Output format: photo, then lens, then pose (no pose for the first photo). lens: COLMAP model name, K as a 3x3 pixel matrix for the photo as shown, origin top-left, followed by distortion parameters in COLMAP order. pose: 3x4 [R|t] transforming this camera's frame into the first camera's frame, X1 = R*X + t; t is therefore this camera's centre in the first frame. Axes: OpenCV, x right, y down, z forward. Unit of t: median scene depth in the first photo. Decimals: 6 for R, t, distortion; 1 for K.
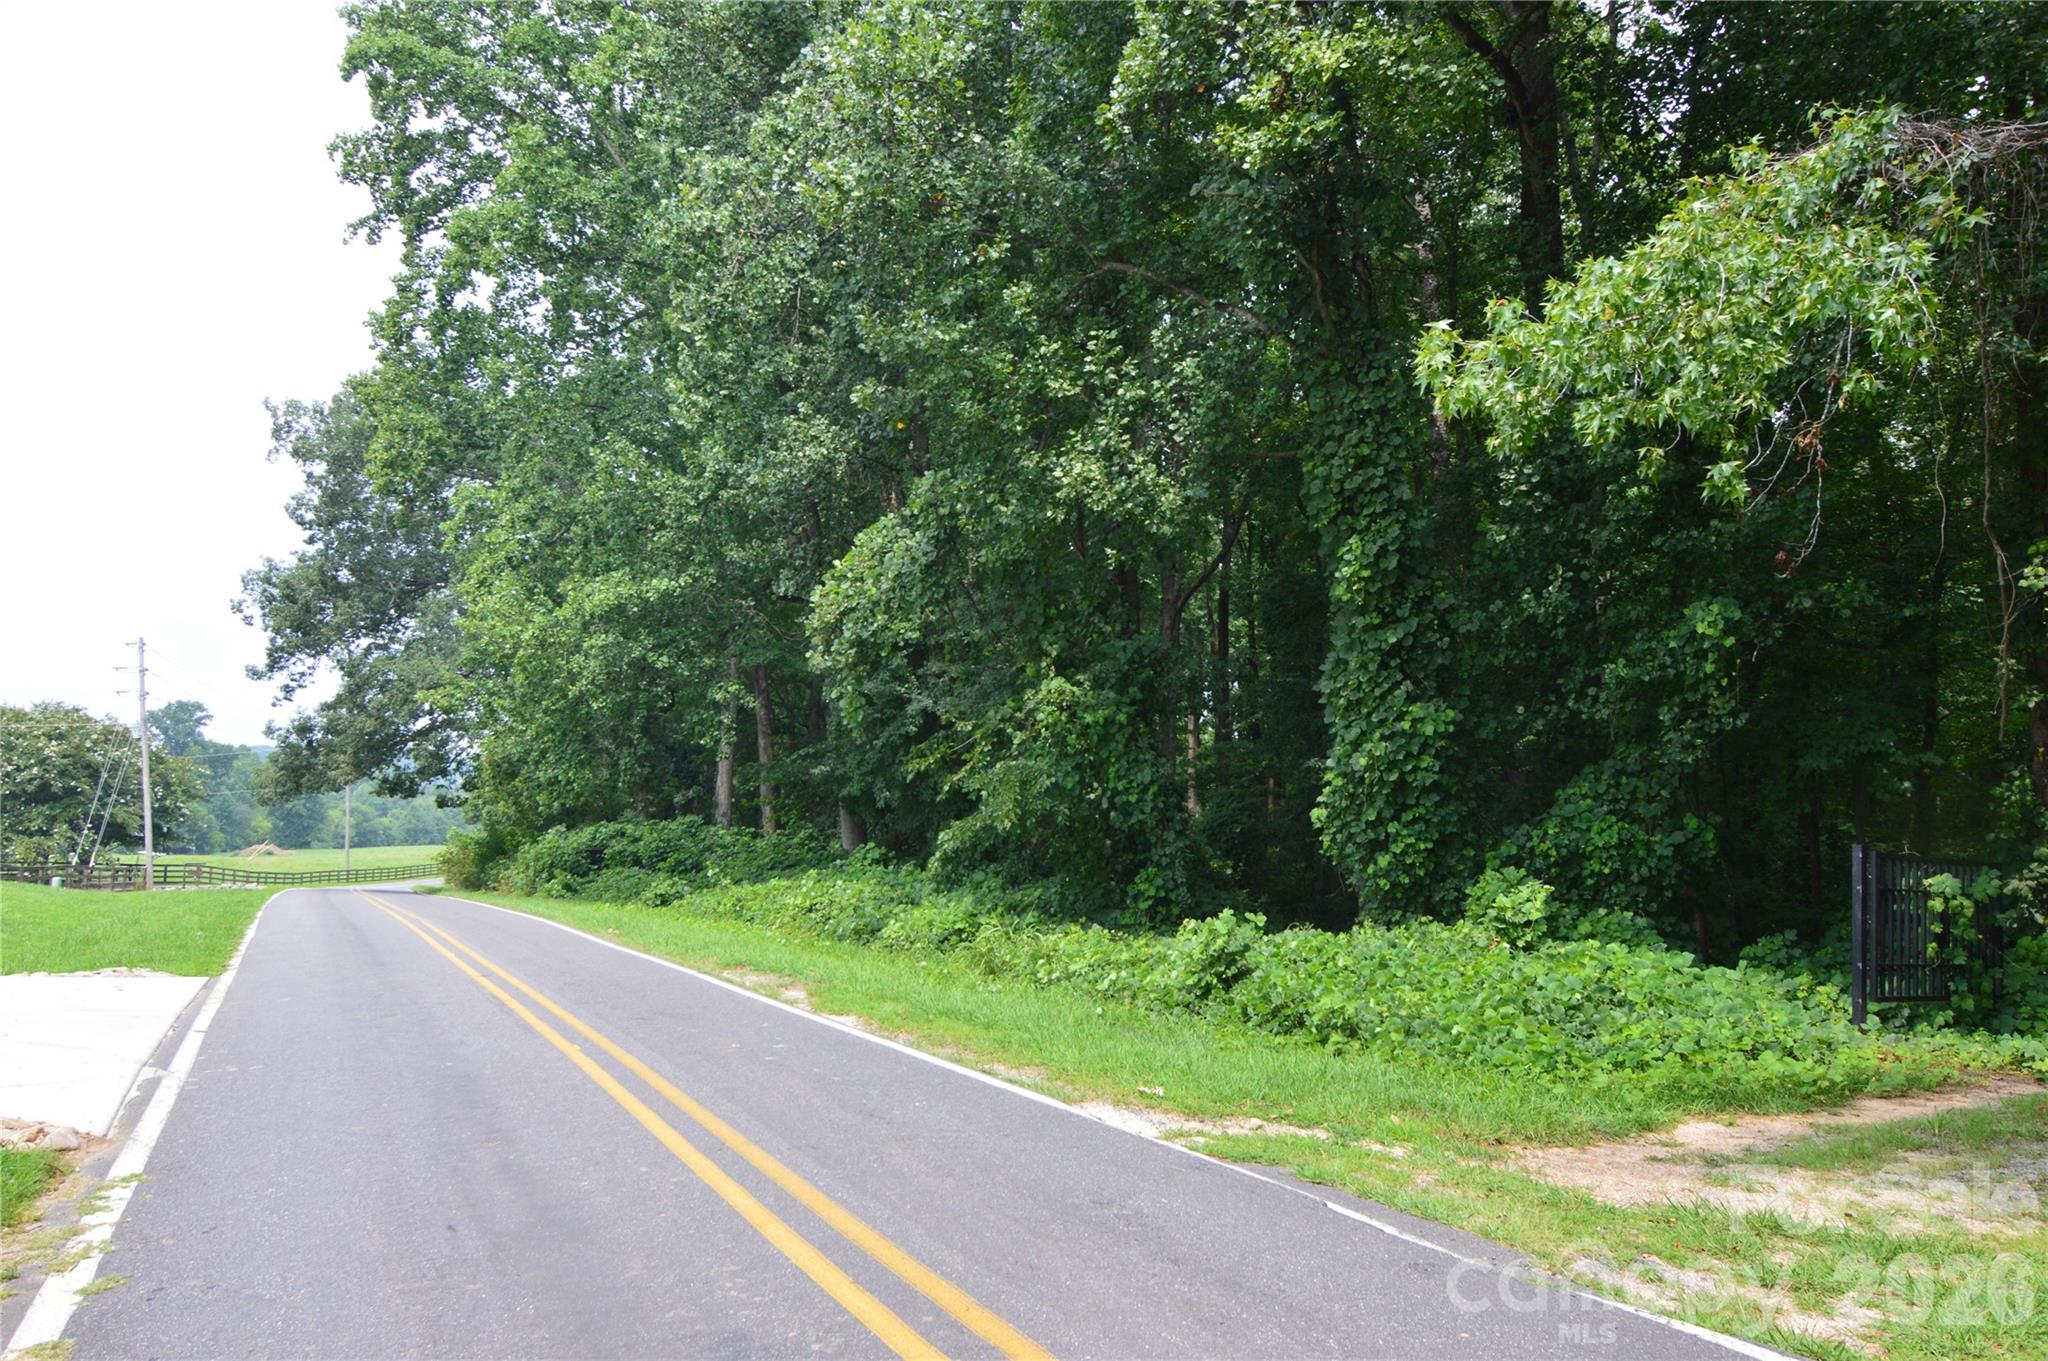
lens RADIAL K [[1419.1, 0, 1027.8], [0, 1419.1, 696.2], [0, 0, 1]] dist [-0.025736, -0.009031]
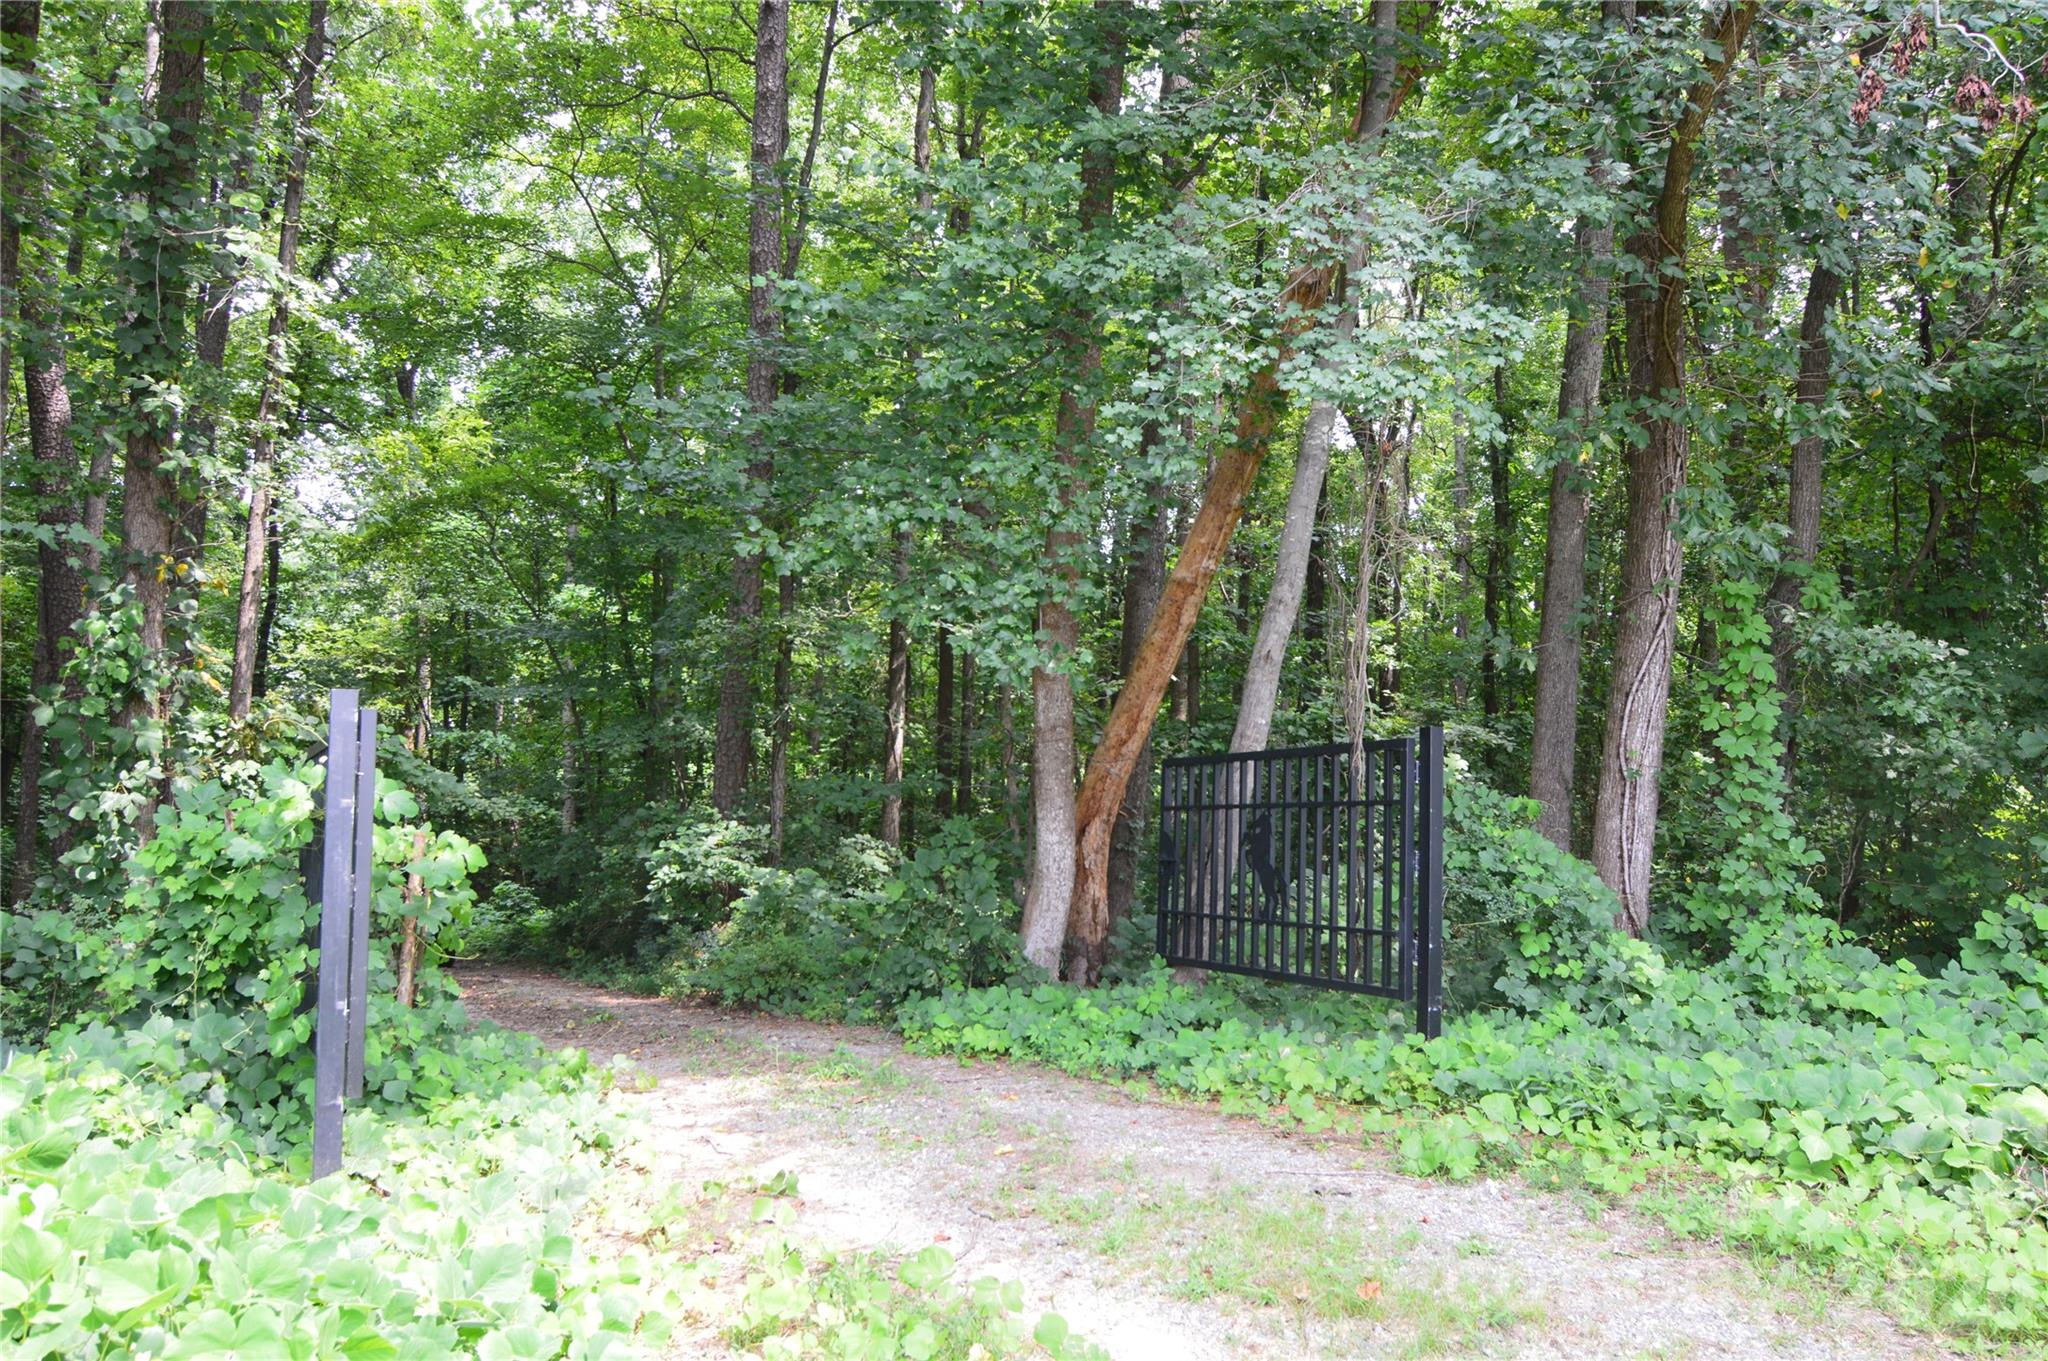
lens RADIAL K [[1419.1, 0, 1023.5], [0, 1419.1, 686.5], [0, 0, 1]] dist [-0.025736, -0.009031]
pose [[0.008197, 0.048983, 0.998766, 0.168685], [-0.096346, 0.994191, -0.047968, 0.079834], [-0.995314, -0.095834, 0.012869, 0.627826]]
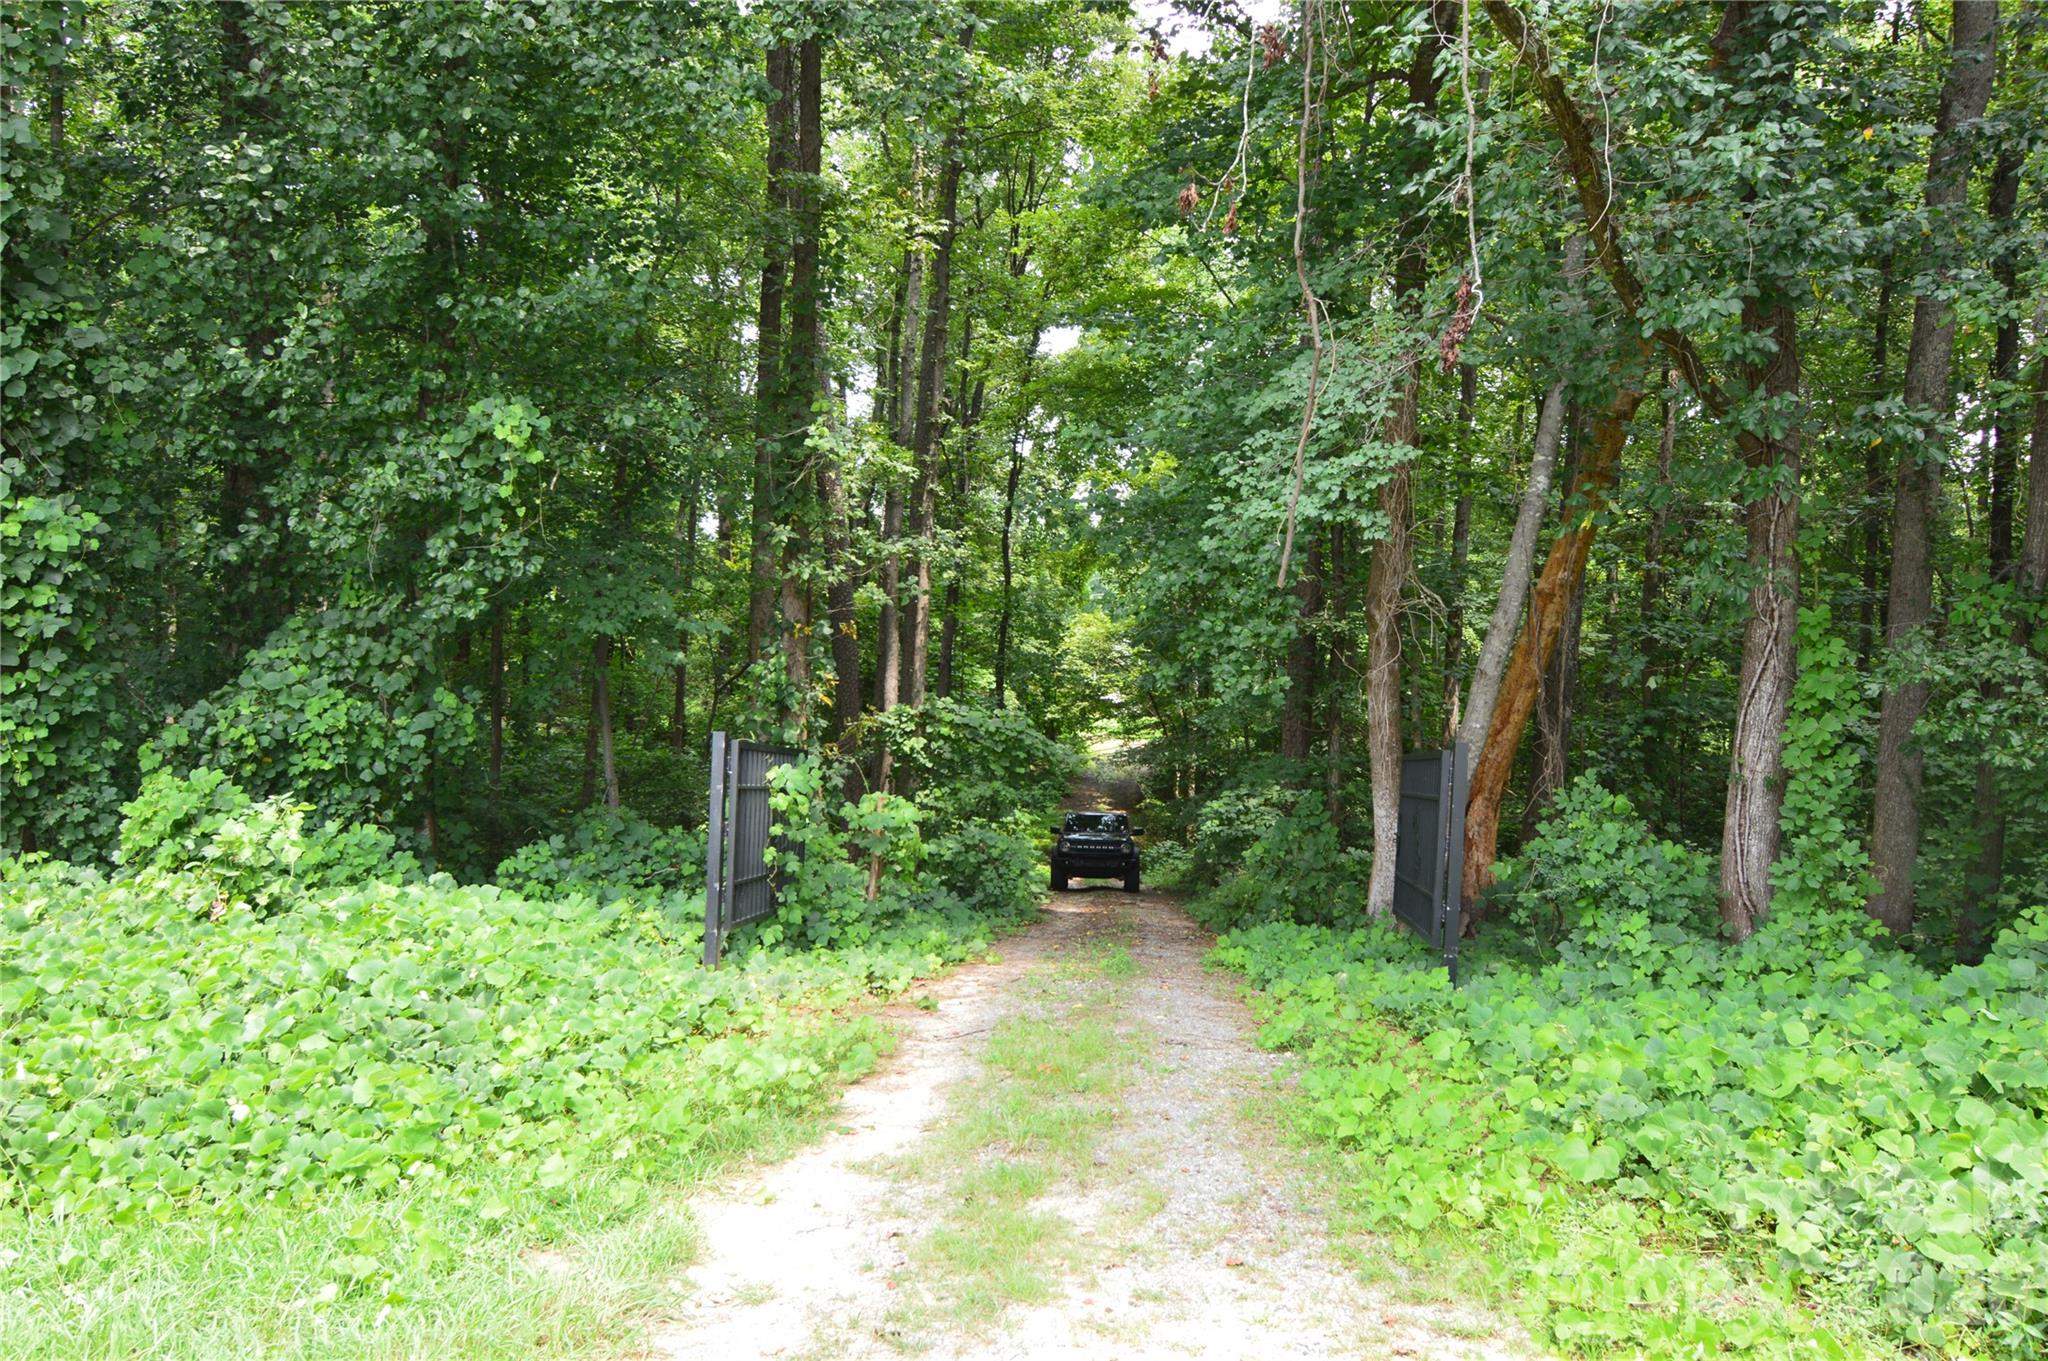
lens RADIAL K [[1419.1, 0, 1018.8], [0, 1419.1, 694.1], [0, 0, 1]] dist [-0.025736, -0.009031]
pose [[0.575014, 0.008948, 0.818095, 0.034382], [-0.080195, 0.995741, 0.045476, 0.027835], [-0.814204, -0.091756, 0.573283, 0.320790]]
